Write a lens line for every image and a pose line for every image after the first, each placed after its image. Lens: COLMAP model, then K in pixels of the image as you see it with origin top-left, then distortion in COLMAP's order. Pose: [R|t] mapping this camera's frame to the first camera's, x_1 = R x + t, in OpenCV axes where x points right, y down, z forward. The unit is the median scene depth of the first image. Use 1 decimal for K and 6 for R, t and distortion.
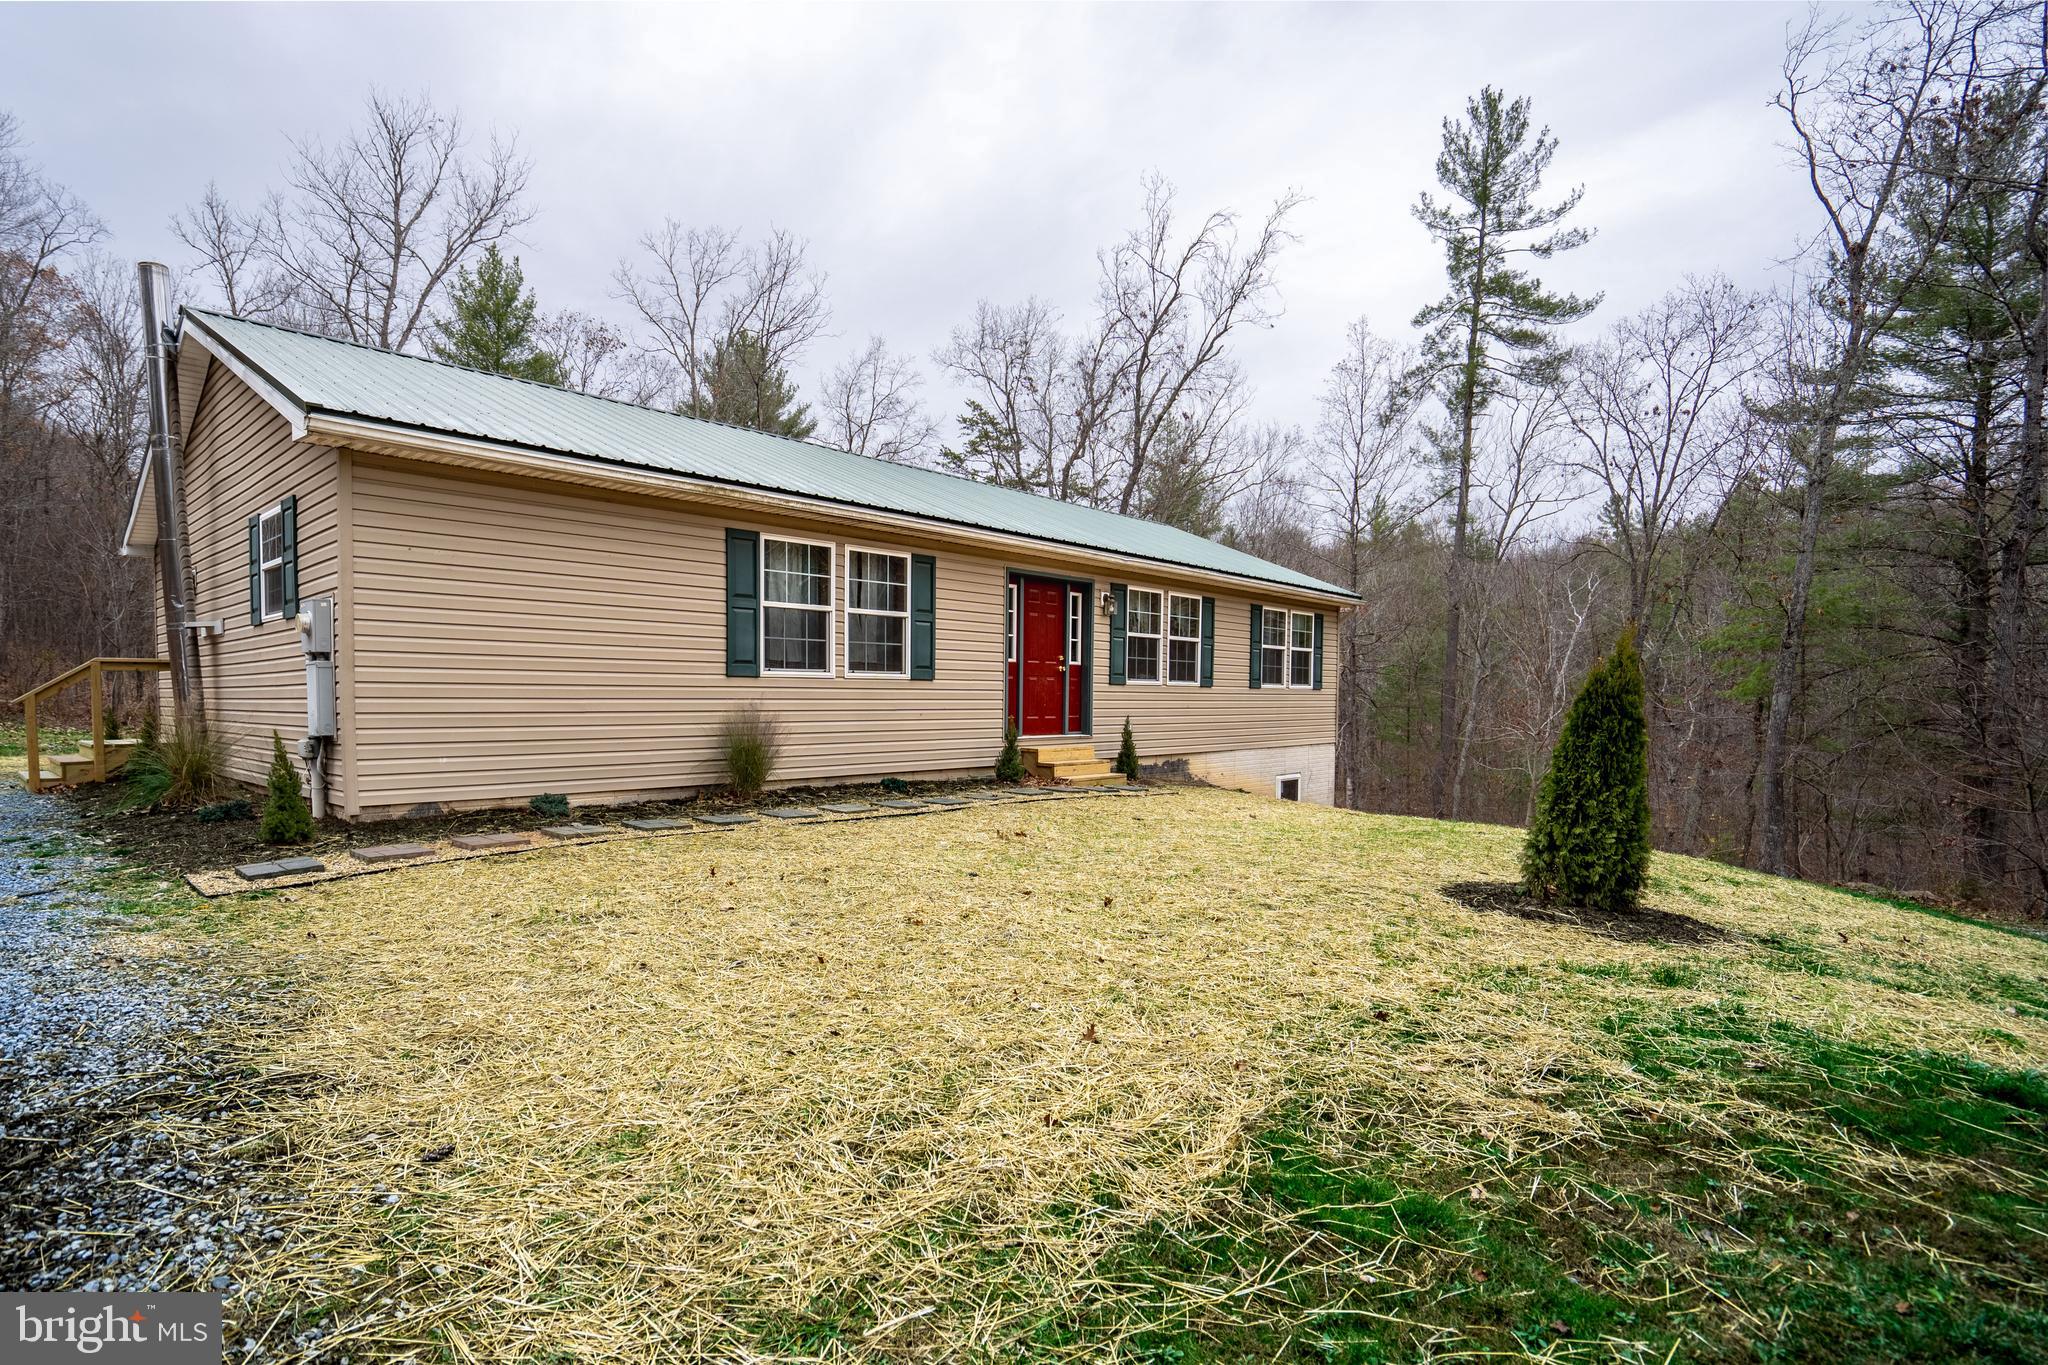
lens RADIAL K [[1026.9, 0, 934.3], [0, 1026.9, 750.7], [0, 0, 1]] dist [-0.063790, 0.027832]
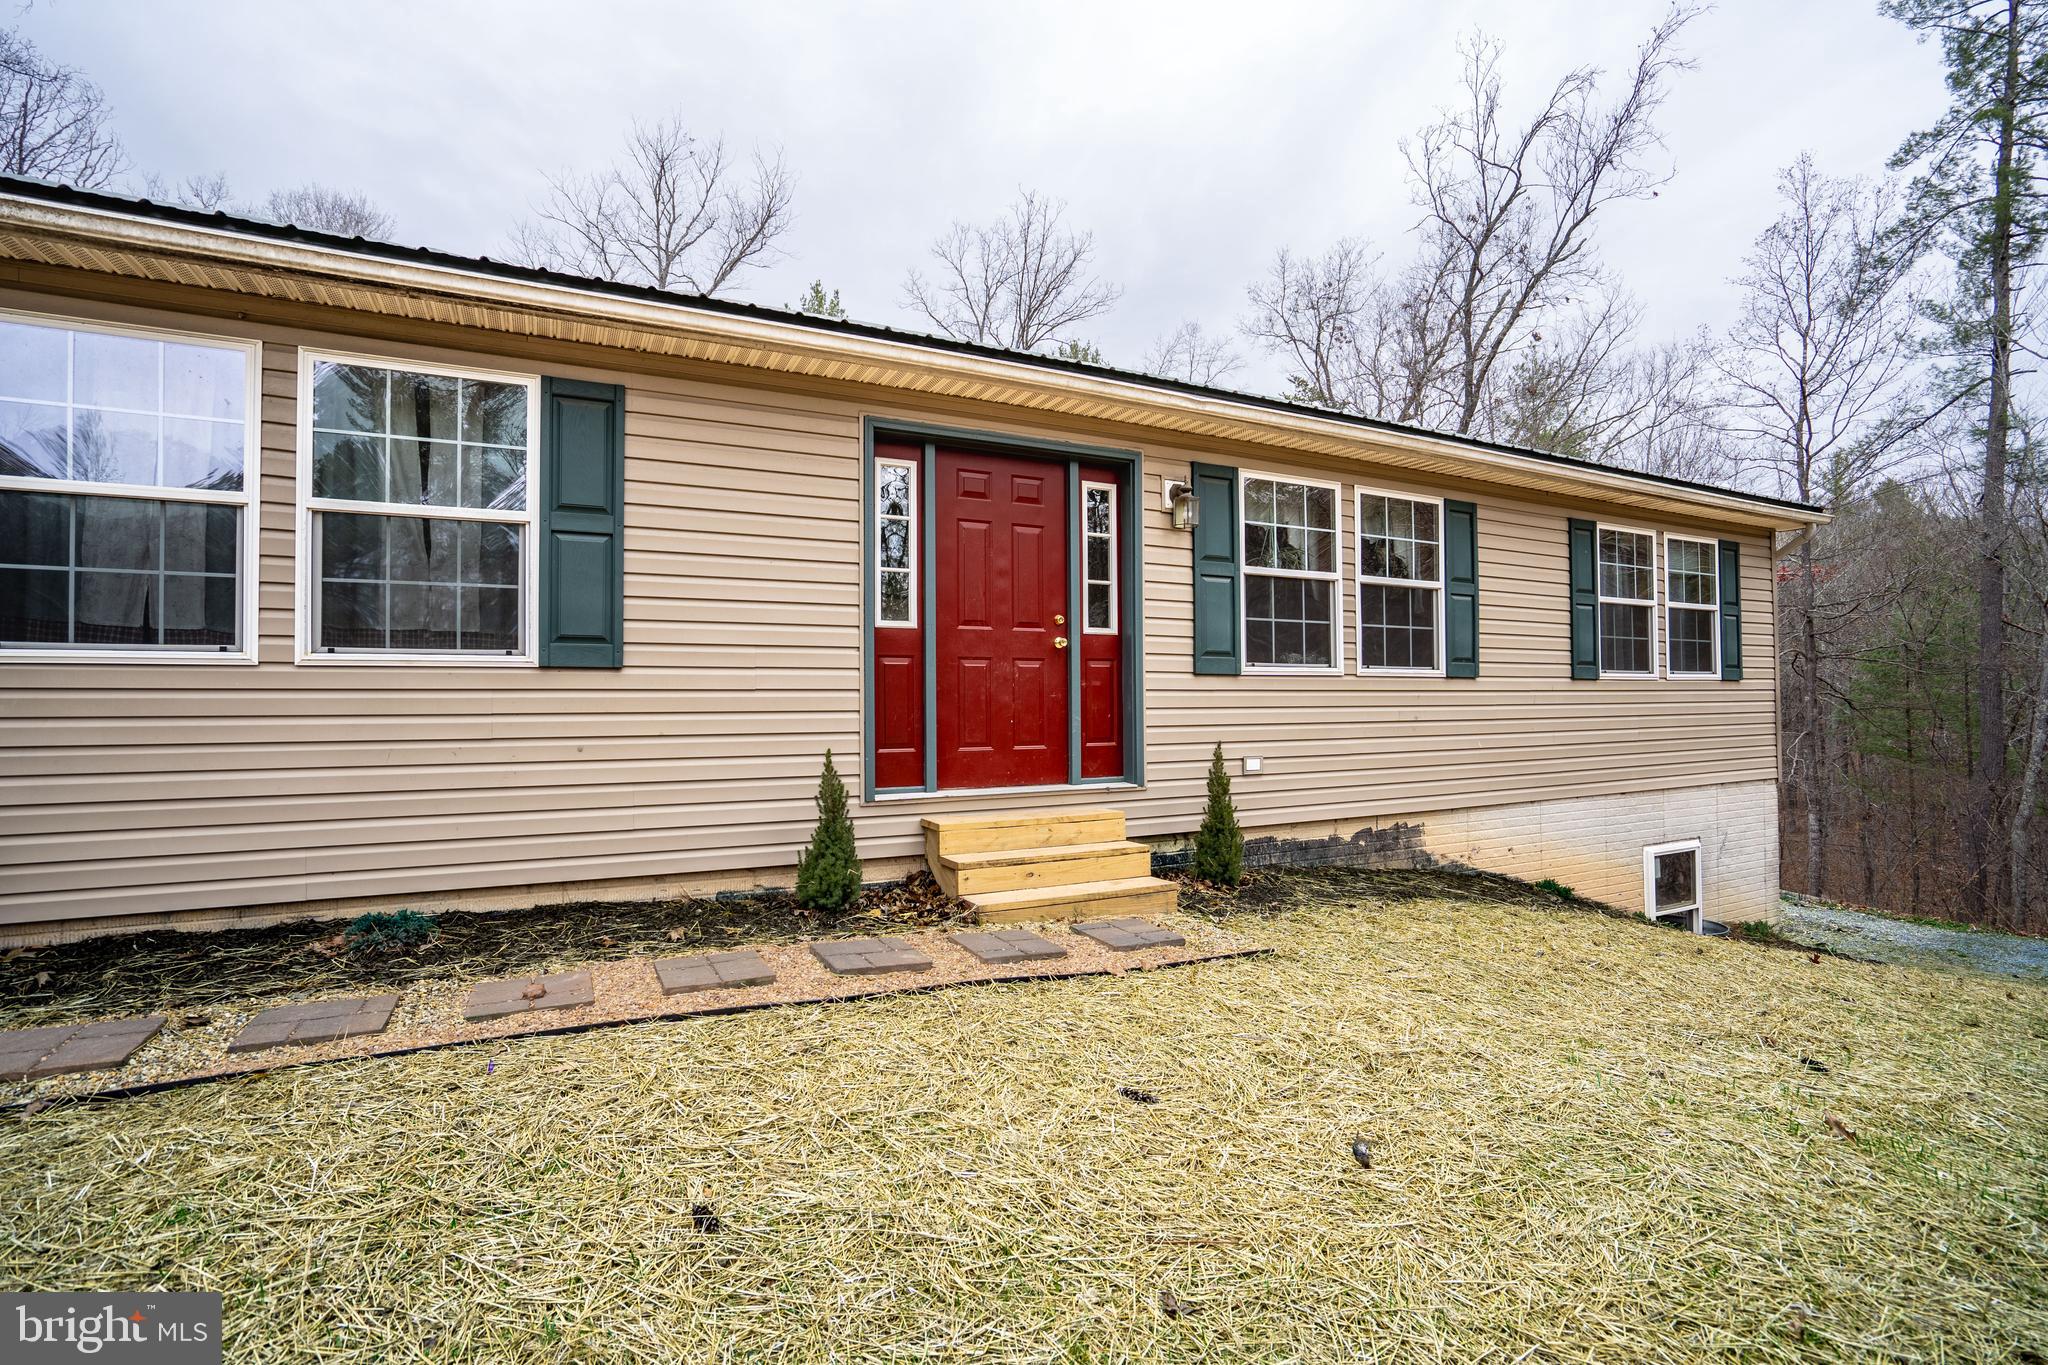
lens RADIAL K [[927.3, 0, 1019.3], [0, 927.3, 690.9], [0, 0, 1]] dist [-0.045756, 0.011567]
pose [[0.945459, -0.015113, -0.325390, 0.180797], [-0.006218, 0.997904, -0.064416, -0.022625], [0.325682, 0.062926, 0.943383, 0.440500]]
